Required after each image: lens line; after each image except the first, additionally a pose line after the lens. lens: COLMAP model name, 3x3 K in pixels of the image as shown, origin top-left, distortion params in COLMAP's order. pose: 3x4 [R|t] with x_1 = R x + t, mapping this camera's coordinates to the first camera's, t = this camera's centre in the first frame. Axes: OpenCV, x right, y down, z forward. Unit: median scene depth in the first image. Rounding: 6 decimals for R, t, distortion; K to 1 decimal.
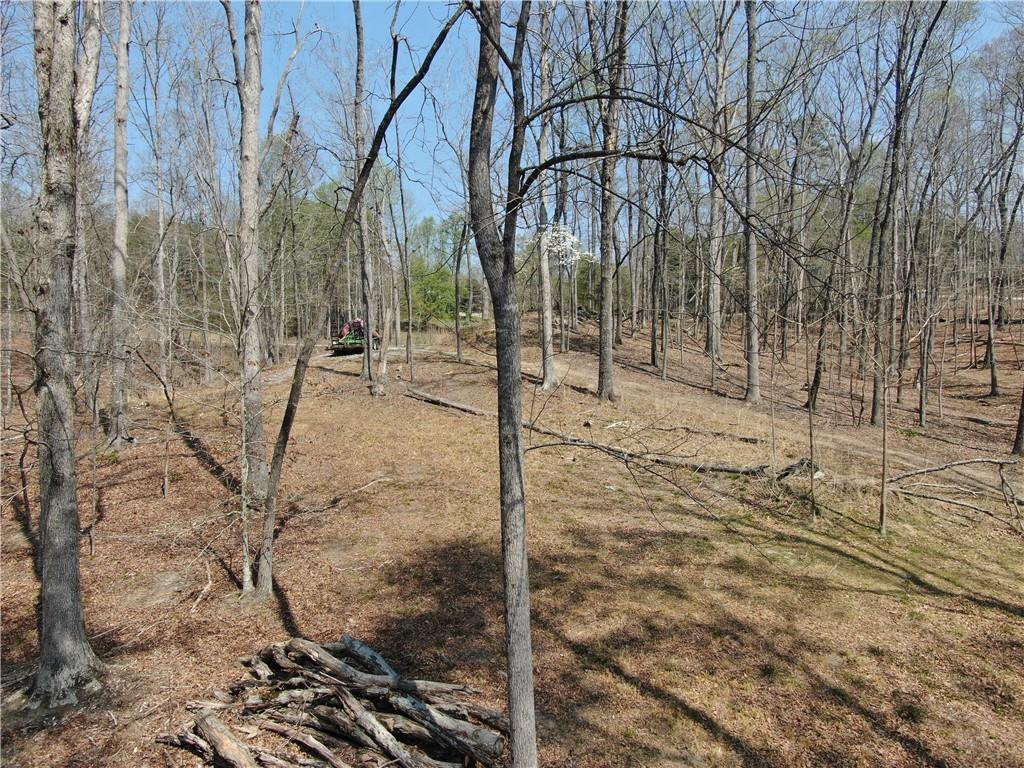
lens RADIAL K [[747.0, 0, 512.0], [0, 747.0, 384.0], [0, 0, 1]] dist [-0.003402, -0.000227]
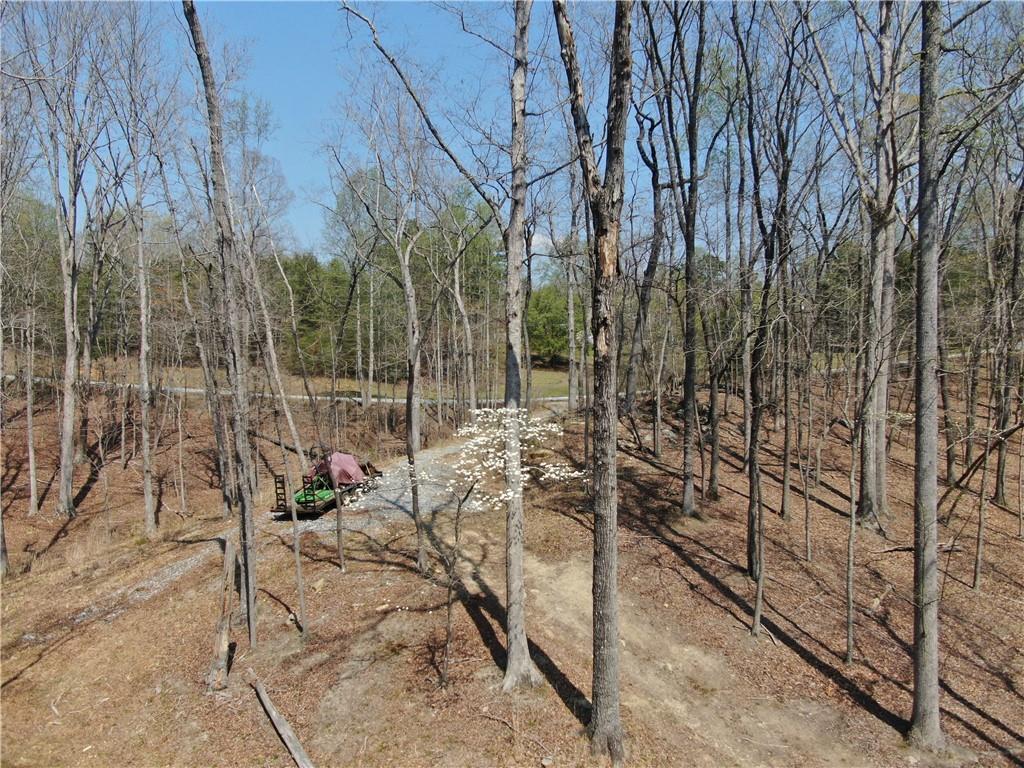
lens RADIAL K [[747.0, 0, 512.0], [0, 747.0, 384.0], [0, 0, 1]] dist [-0.003402, -0.000227]
pose [[0.973581, 0.009950, -0.228127, 0.165354], [-0.009482, 0.999950, 0.003146, -0.210554], [0.228147, -0.000900, 0.973626, 0.451988]]
